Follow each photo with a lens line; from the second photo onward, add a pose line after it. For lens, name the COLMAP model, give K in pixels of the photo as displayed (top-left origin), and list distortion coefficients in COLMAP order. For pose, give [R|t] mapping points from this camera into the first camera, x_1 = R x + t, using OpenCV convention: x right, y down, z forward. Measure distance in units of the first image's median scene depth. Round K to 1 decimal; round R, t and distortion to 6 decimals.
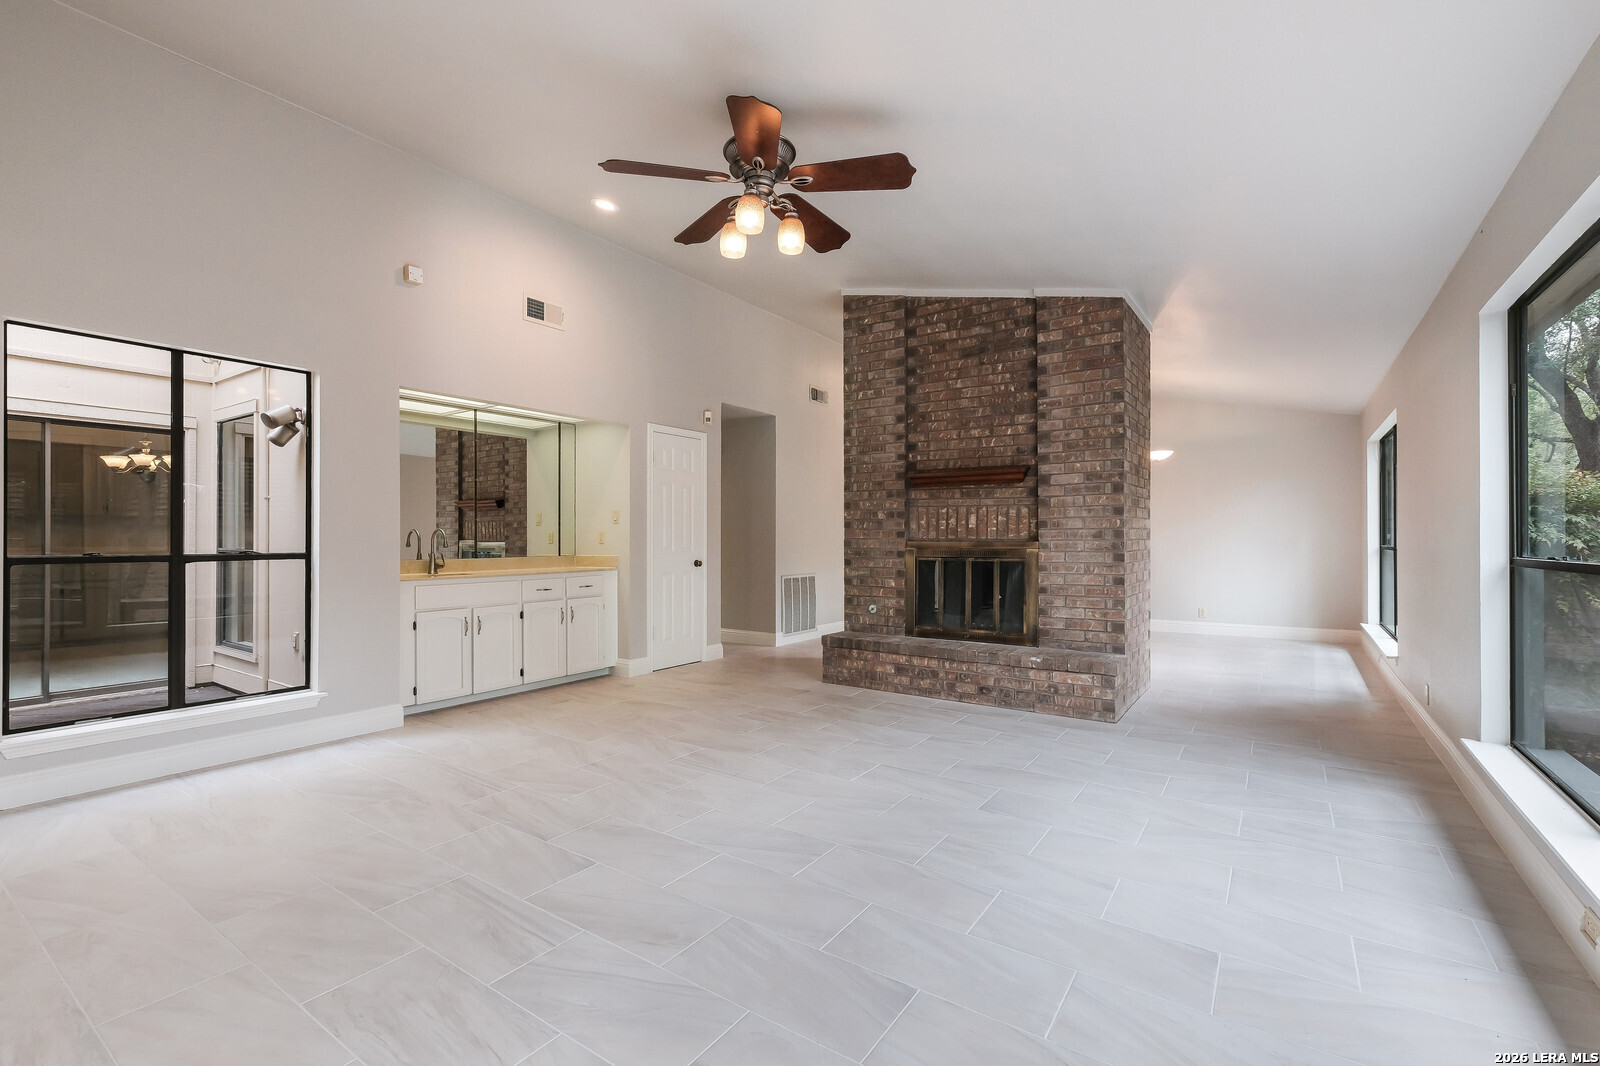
lens RADIAL K [[716.9, 0, 817.2], [0, 716.9, 541.2], [0, 0, 1]] dist [-0.001650, 0.000219]
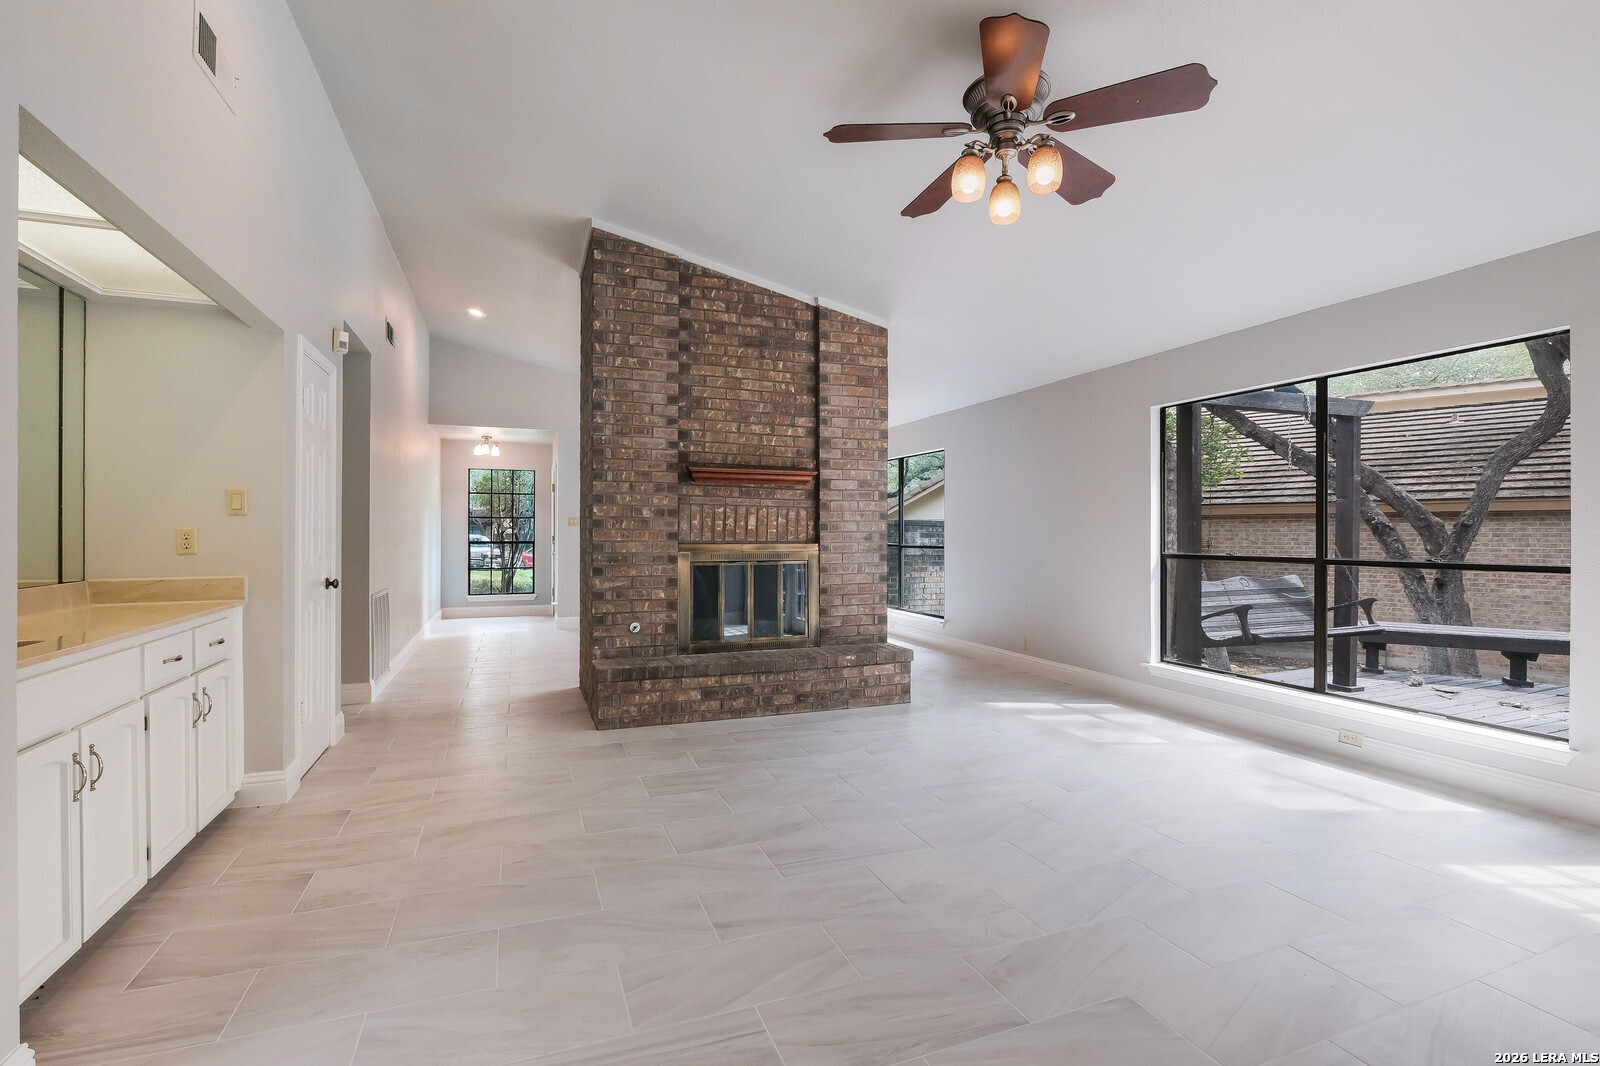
lens RADIAL K [[716.9, 0, 824.2], [0, 716.9, 534.0], [0, 0, 1]] dist [-0.001650, 0.000219]
pose [[0.565744, 0.000707, 0.824581, -0.518586], [-0.001200, 0.999999, -0.000034, -0.012951], [-0.824580, -0.000970, 0.565745, 0.399728]]
